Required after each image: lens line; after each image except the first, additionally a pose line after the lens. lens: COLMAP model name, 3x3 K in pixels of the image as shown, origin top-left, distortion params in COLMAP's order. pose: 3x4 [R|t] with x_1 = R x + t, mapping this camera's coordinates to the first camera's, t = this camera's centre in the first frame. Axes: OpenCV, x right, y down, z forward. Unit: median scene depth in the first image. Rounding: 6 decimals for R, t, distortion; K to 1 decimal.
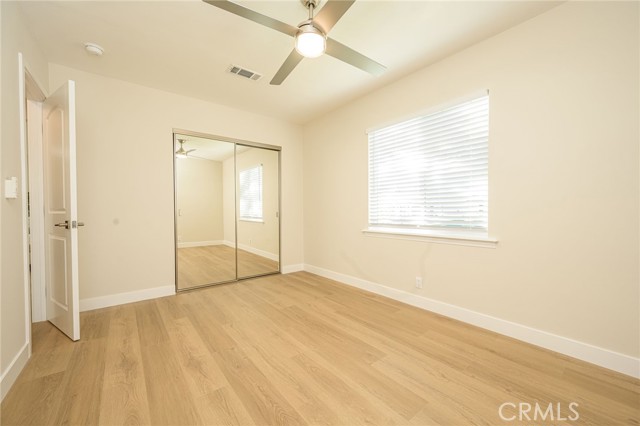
lens RADIAL K [[250.8, 0, 320.4], [0, 250.8, 212.7], [0, 0, 1]] dist [-0.000509, -0.000363]
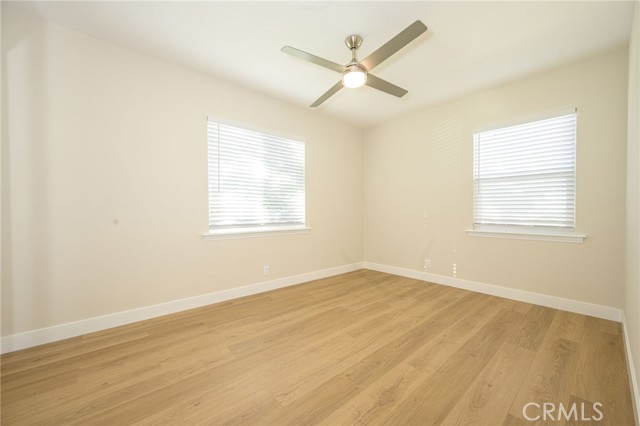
lens RADIAL K [[250.8, 0, 323.1], [0, 250.8, 214.3], [0, 0, 1]] dist [-0.000509, -0.000363]
pose [[-0.056667, -0.004985, 0.998381, -0.918959], [0.007924, 0.999954, 0.005443, 0.002737], [-0.998362, 0.008219, -0.056624, 0.882284]]
